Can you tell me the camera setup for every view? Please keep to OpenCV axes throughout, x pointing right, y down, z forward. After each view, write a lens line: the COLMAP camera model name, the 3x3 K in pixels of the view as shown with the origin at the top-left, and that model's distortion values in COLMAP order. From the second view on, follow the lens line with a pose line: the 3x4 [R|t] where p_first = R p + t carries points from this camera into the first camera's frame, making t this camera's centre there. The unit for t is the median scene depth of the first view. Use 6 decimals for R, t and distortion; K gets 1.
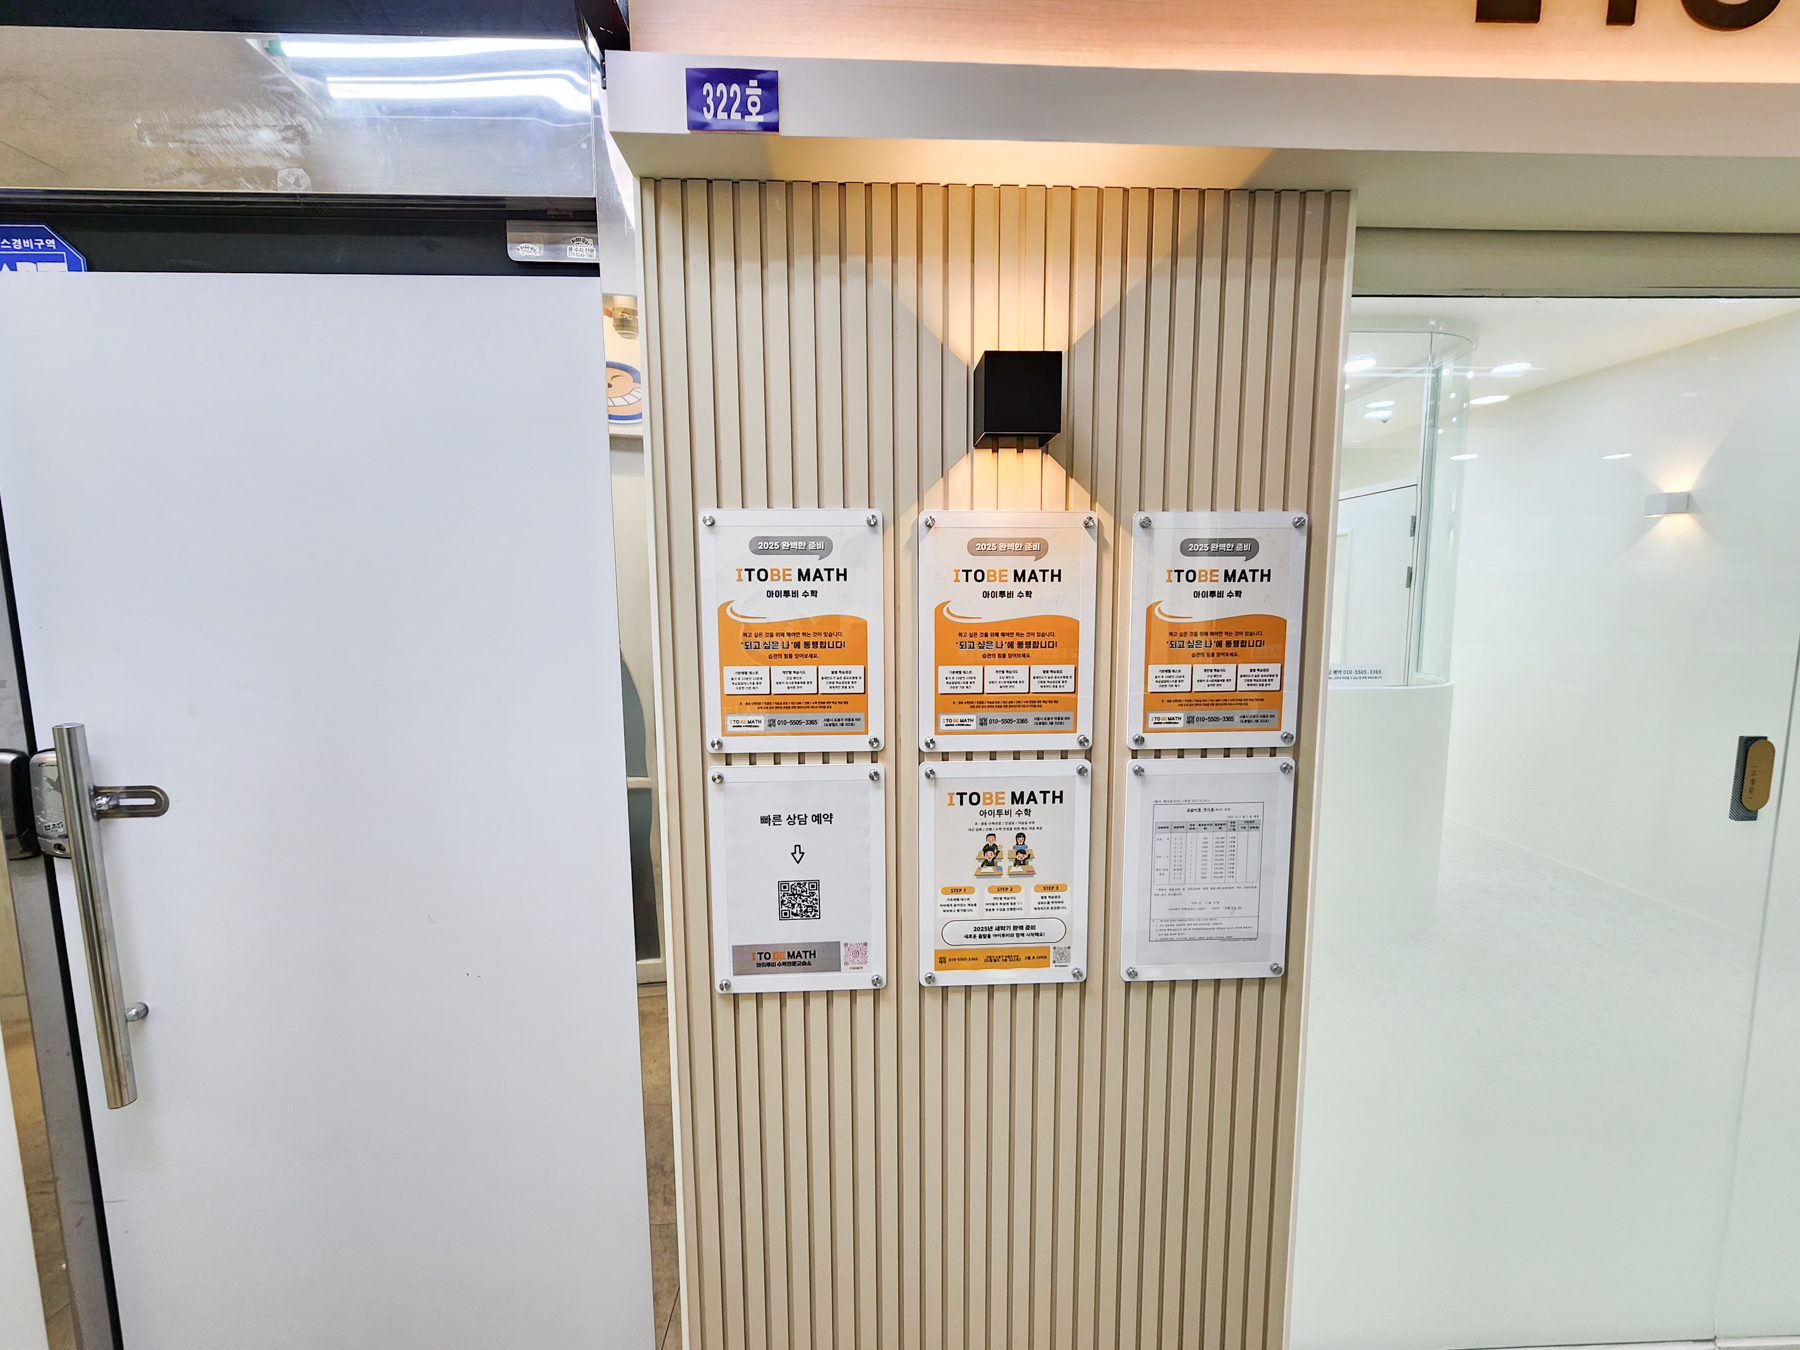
lens RADIAL K [[746.8, 0, 896.2], [0, 746.8, 687.4], [0, 0, 1]] dist [-0.000420, 0.000514]
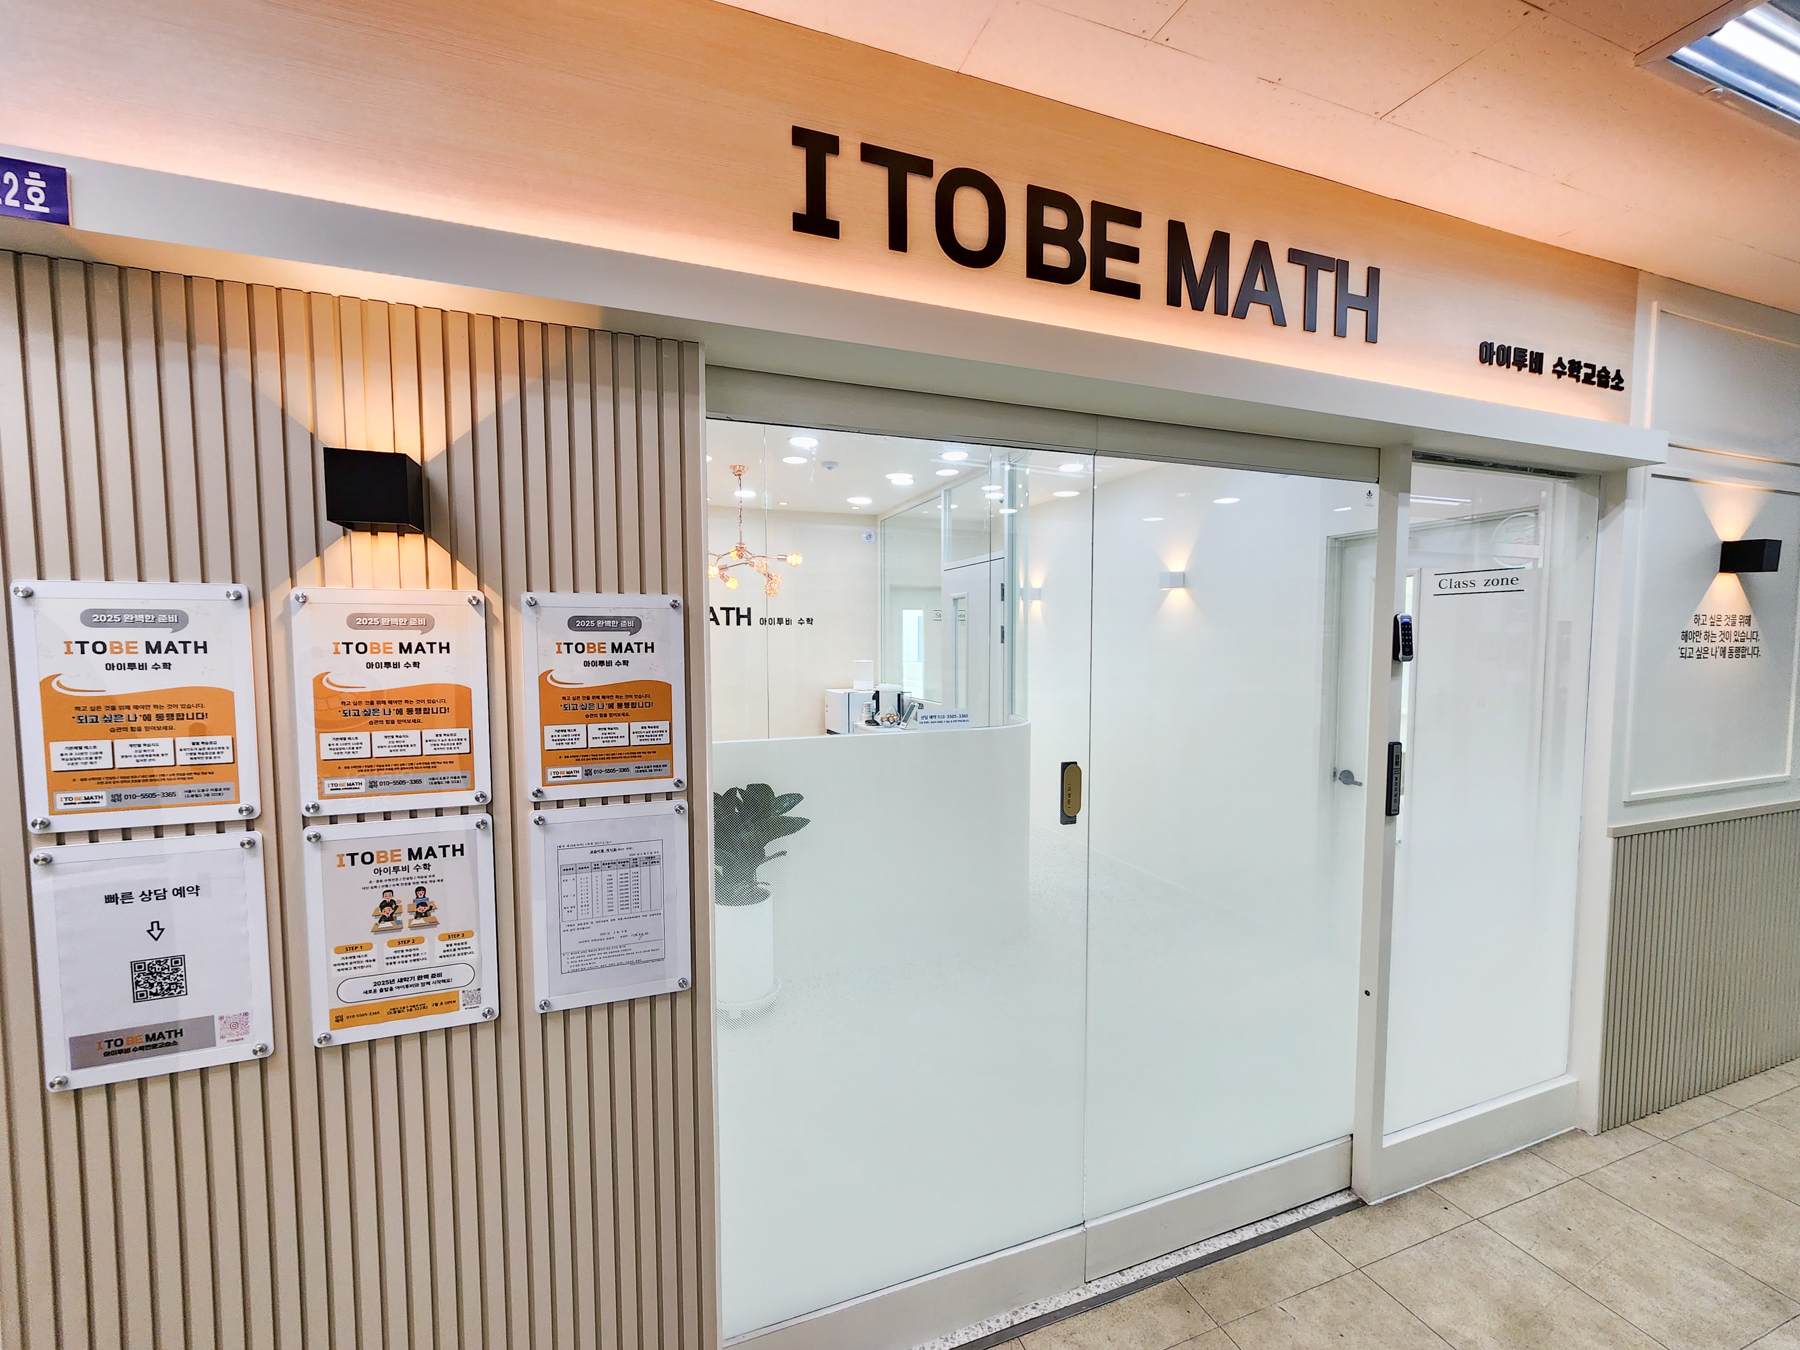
lens RADIAL K [[746.8, 0, 886.6], [0, 746.8, 691.7], [0, 0, 1]] dist [-0.000420, 0.000514]
pose [[0.951073, -0.017413, 0.308475, 0.482147], [0.034256, 0.998198, -0.049267, -0.008083], [-0.307061, 0.057423, 0.949956, -0.238890]]
